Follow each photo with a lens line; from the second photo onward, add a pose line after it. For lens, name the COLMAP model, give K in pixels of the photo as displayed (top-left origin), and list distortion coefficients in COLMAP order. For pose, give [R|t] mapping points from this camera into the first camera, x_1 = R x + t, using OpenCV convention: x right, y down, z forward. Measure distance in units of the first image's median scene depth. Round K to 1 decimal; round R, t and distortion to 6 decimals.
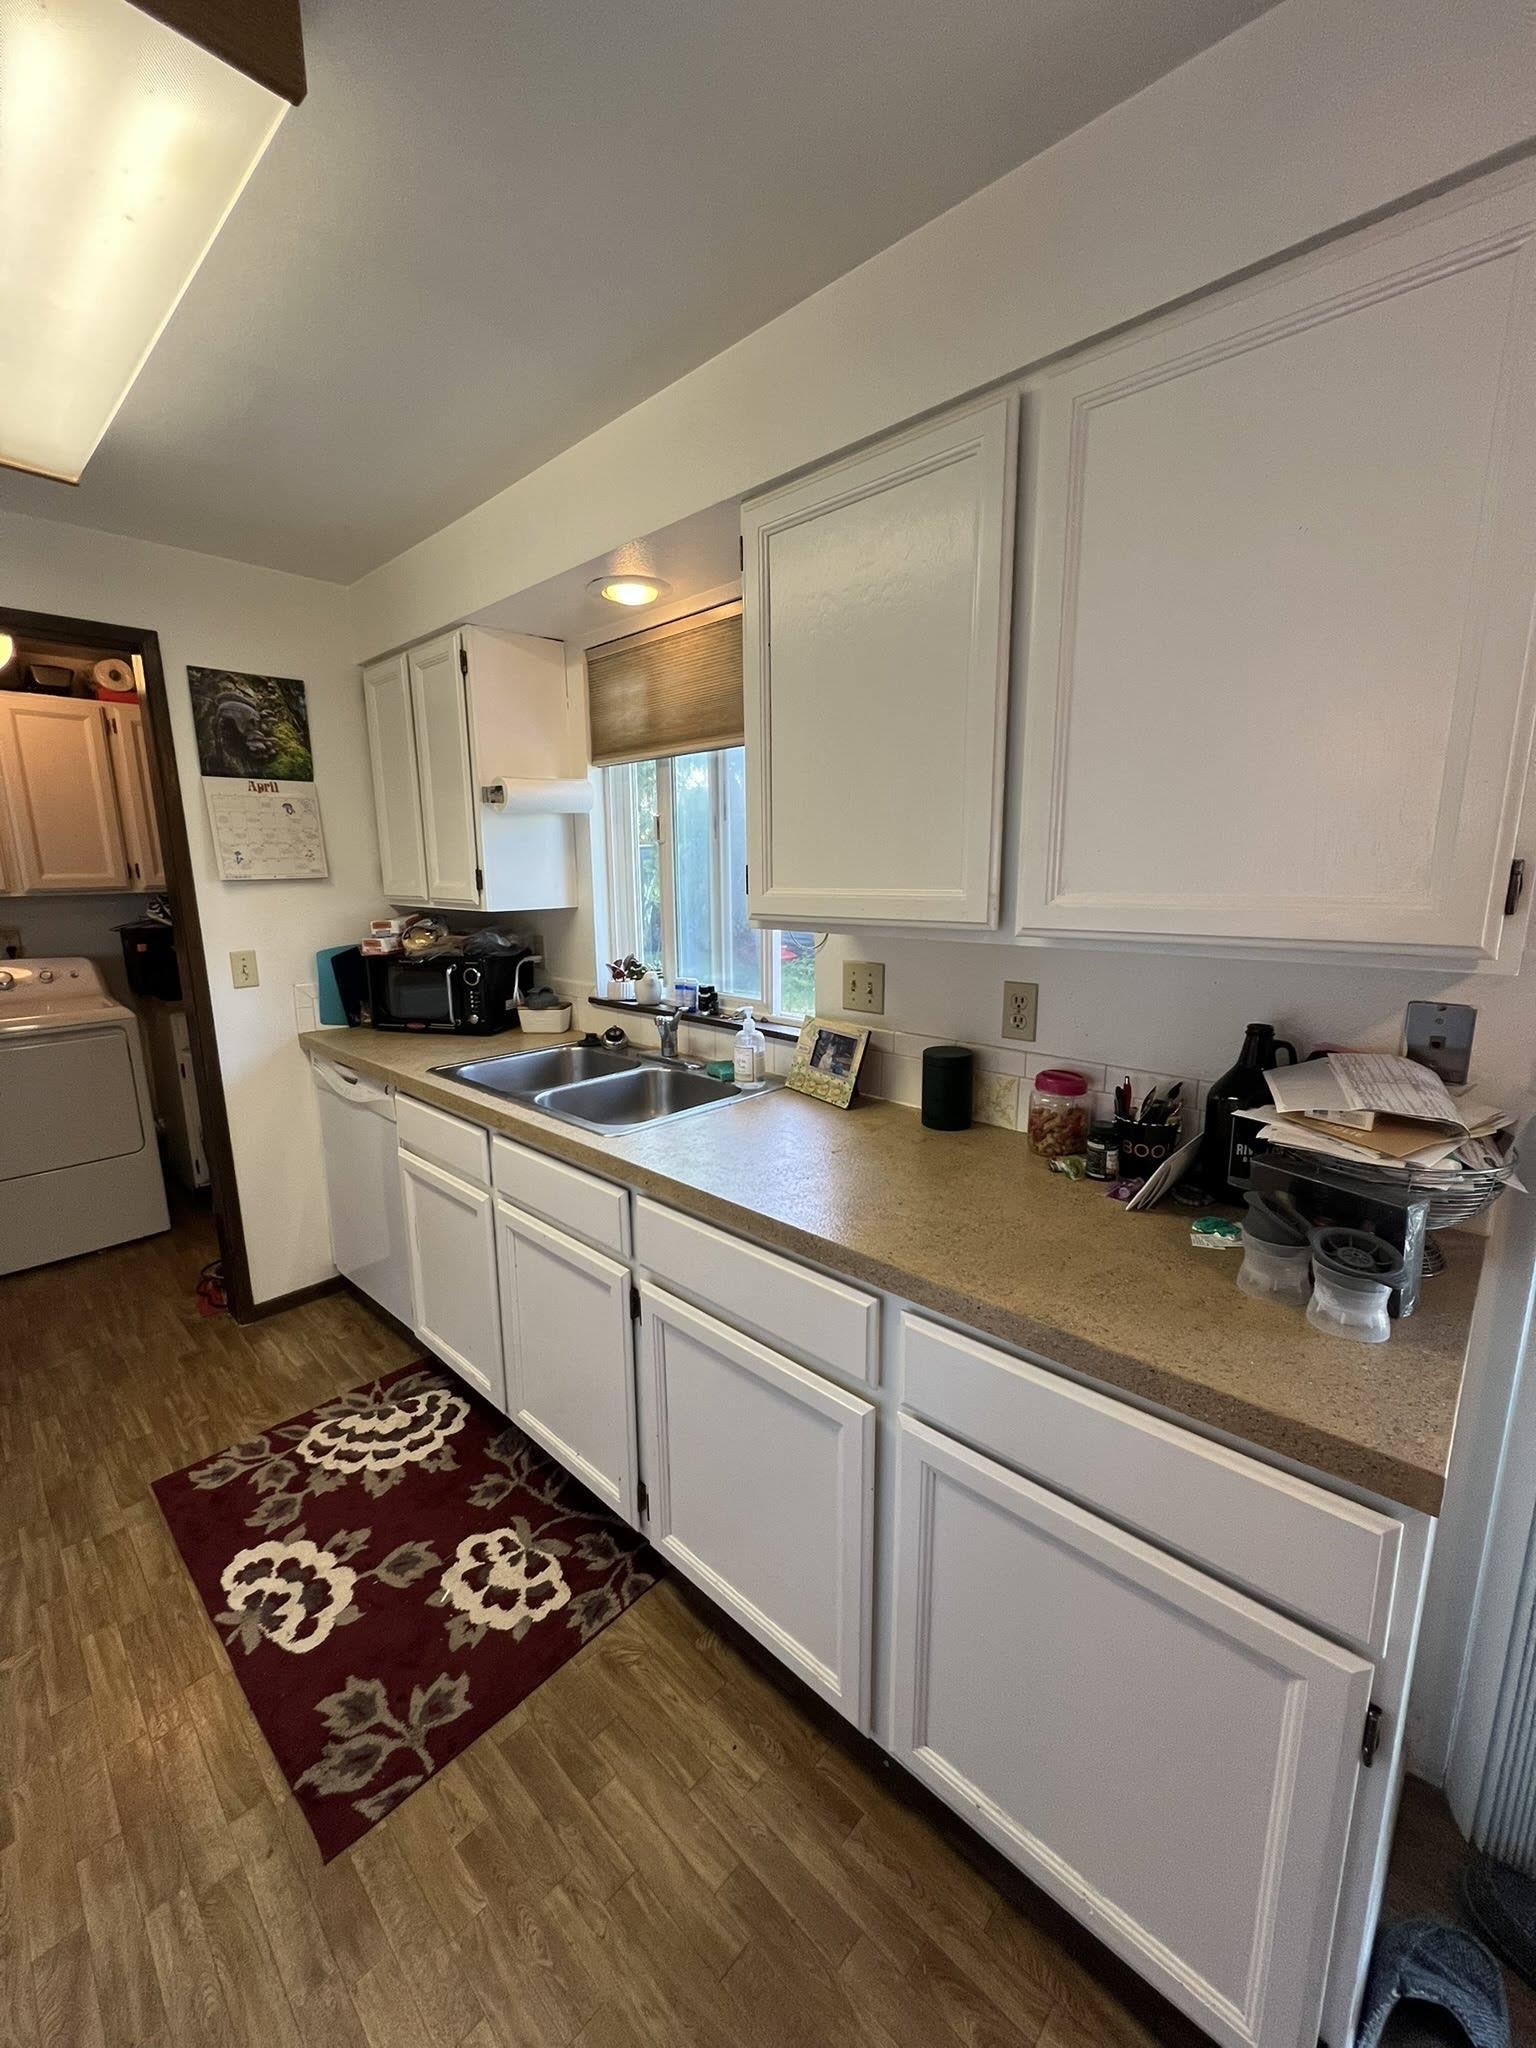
lens RADIAL K [[813.1, 0, 761.1], [0, 813.1, 1020.1], [0, 0, 1]] dist [0.003480, 0.000092]
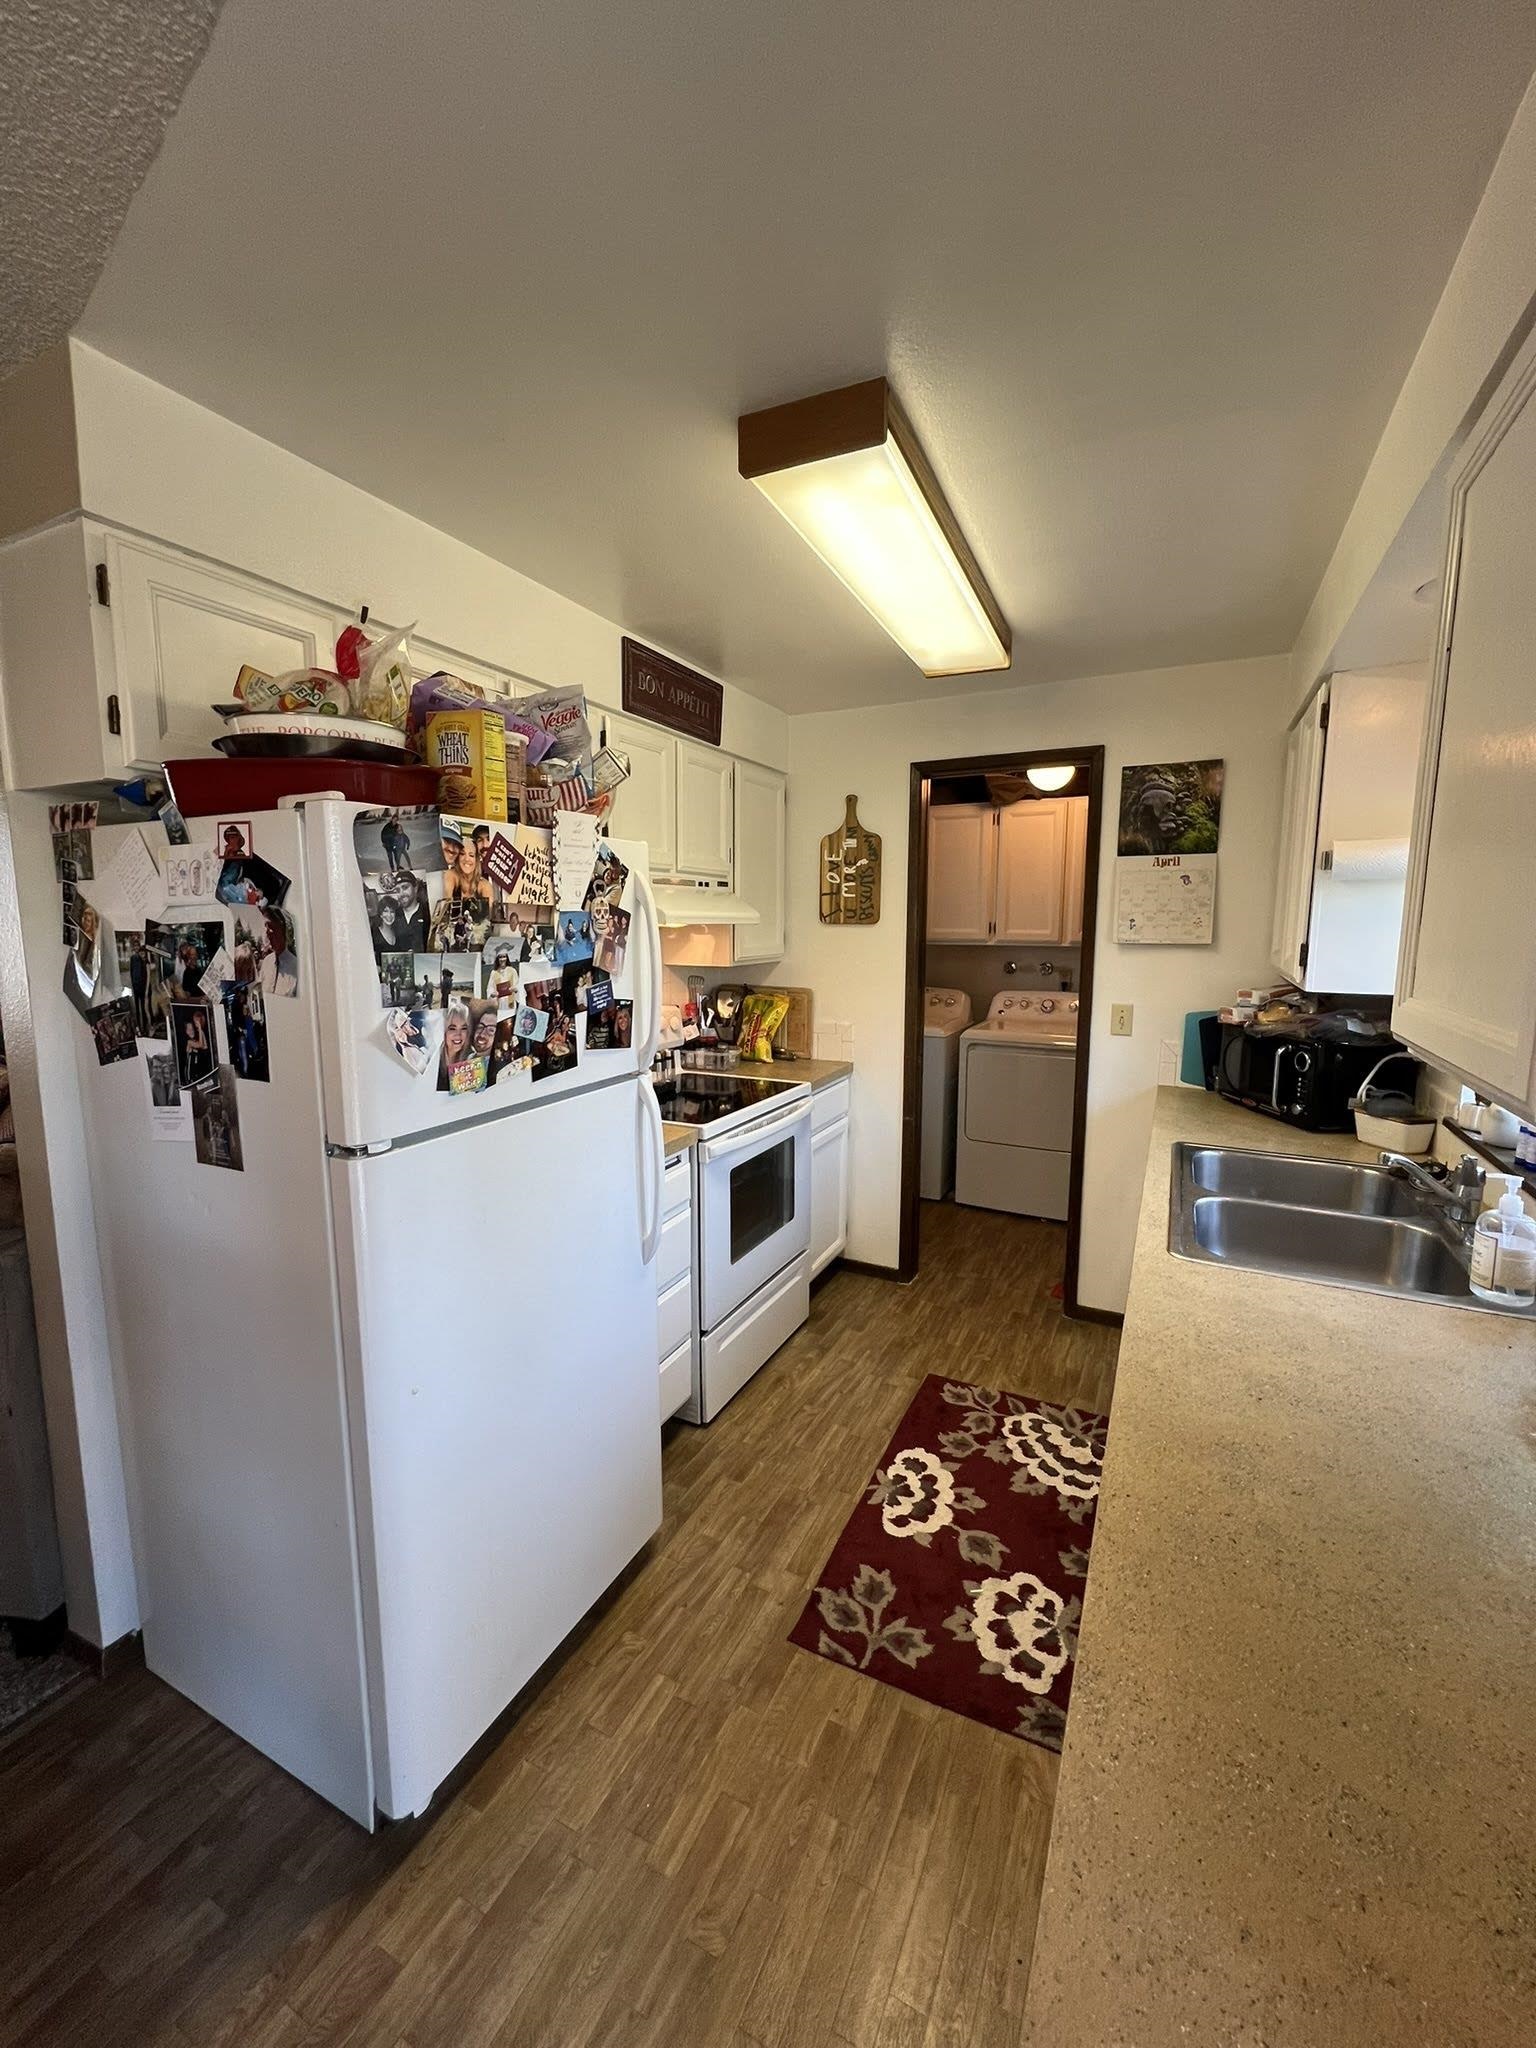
lens RADIAL K [[813.1, 0, 767.8], [0, 813.1, 1023.9], [0, 0, 1]] dist [0.003480, 0.000092]
pose [[0.294927, 0.136379, -0.945737, 0.446517], [-0.186200, 0.978991, 0.083108, -0.086302], [0.937202, 0.151585, 0.314125, 0.248502]]
